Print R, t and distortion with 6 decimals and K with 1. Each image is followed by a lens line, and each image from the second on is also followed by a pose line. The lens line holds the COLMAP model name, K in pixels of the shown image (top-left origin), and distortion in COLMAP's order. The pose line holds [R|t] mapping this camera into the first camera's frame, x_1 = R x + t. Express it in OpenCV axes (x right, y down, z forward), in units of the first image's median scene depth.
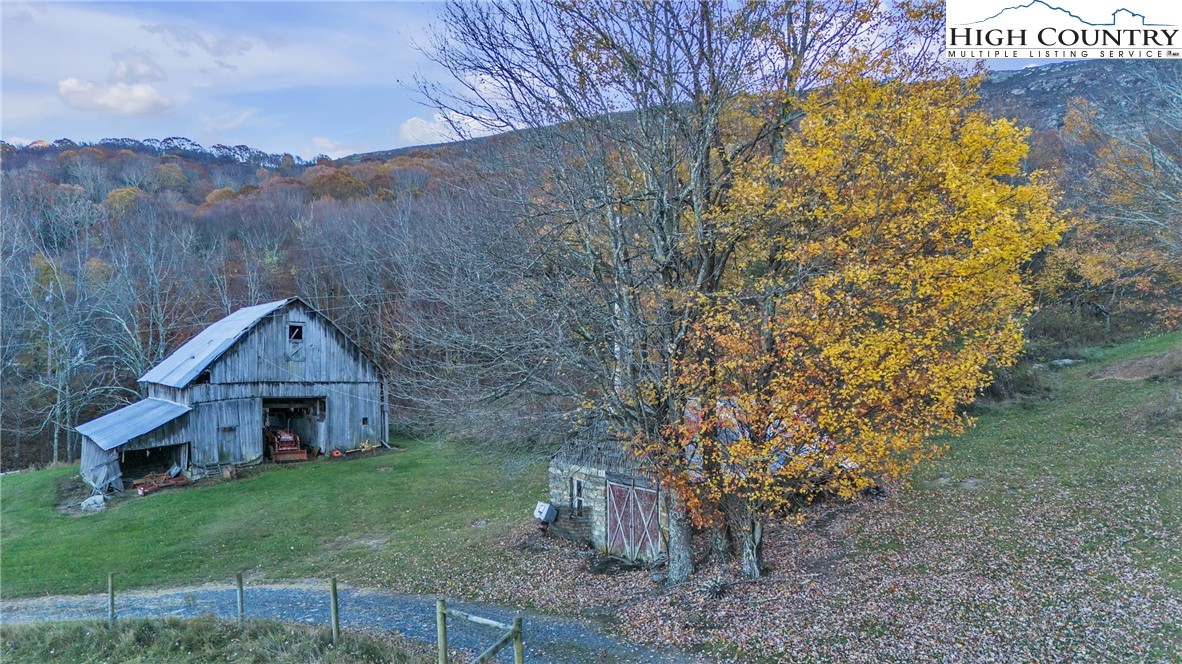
lens RADIAL K [[870.3, 0, 594.7], [0, 870.3, 335.7], [0, 0, 1]] dist [0.072871, -0.078253]
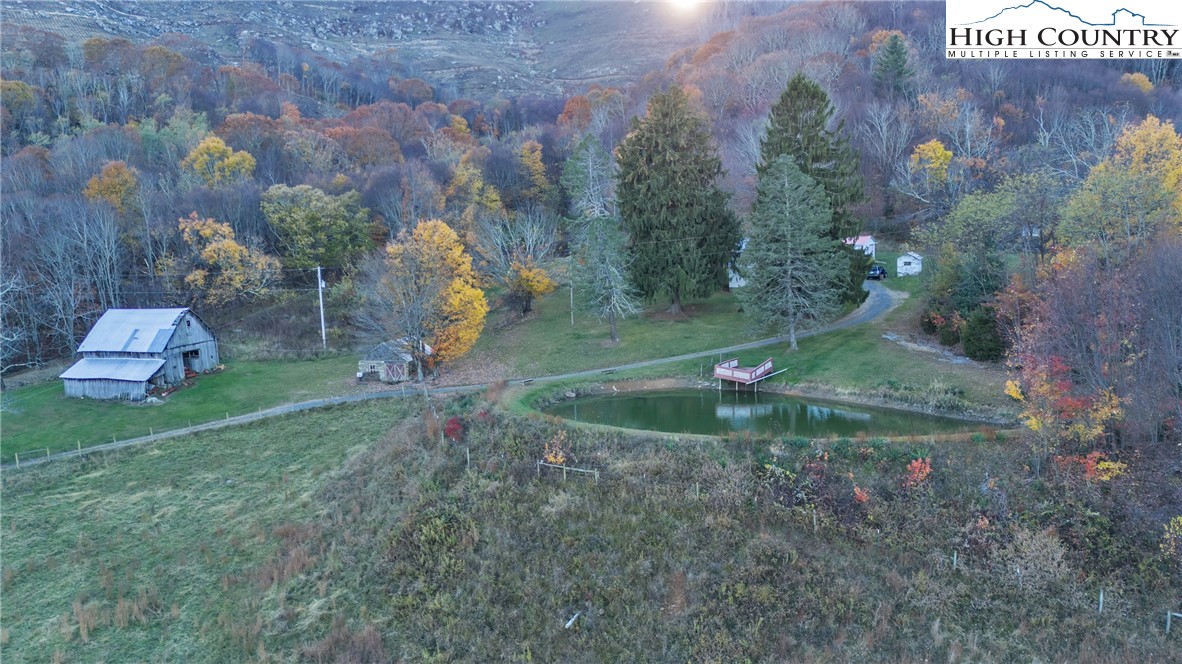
lens RADIAL K [[884.4, 0, 591.0], [0, 884.4, 332.0], [0, 0, 1]] dist [0.086461, -0.103960]
pose [[0.751816, -0.104830, 0.650986, -1.111748], [0.011150, 0.989161, 0.146410, -0.324981], [-0.659278, -0.102815, 0.744836, -1.524296]]
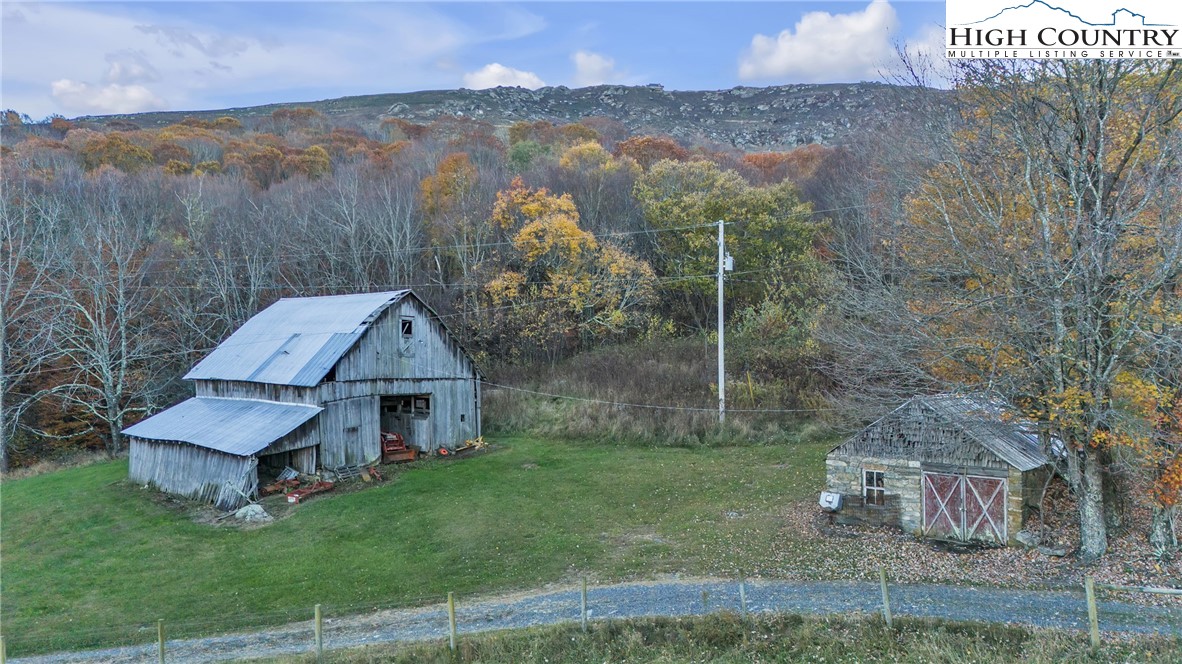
lens RADIAL K [[867.5, 0, 593.9], [0, 867.5, 333.8], [0, 0, 1]] dist [0.100718, -0.134672]
pose [[0.961655, 0.007592, 0.274158, -0.411287], [-0.010333, 0.999910, 0.008555, -0.006601], [-0.274068, -0.011060, 0.961647, 0.029497]]
